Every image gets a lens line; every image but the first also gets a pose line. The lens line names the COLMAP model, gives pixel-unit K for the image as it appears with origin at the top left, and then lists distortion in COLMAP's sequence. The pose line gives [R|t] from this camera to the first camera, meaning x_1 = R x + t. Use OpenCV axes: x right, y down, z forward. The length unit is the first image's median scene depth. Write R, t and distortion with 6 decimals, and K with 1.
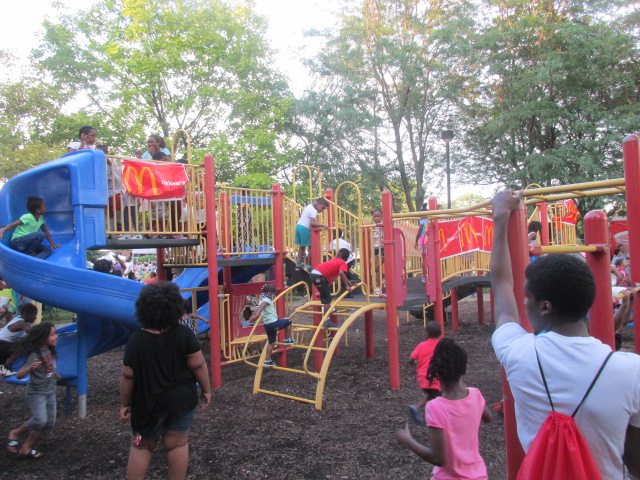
lens RADIAL K [[537.5, 0, 320.0], [0, 537.5, 240.0], [0, 0, 1]] dist [-0.007703, -0.013774]
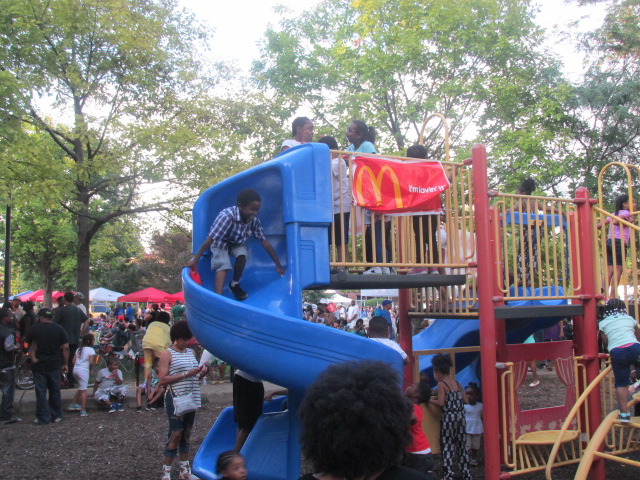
lens RADIAL K [[637.0, 0, 320.0], [0, 637.0, 240.0], [0, 0, 1]] dist [-0.016684, 0.003745]
pose [[0.921905, -0.017656, -0.387013, -0.042040], [-0.007429, 0.997972, -0.063226, 0.003021], [0.387344, 0.061163, 0.919904, 0.107738]]
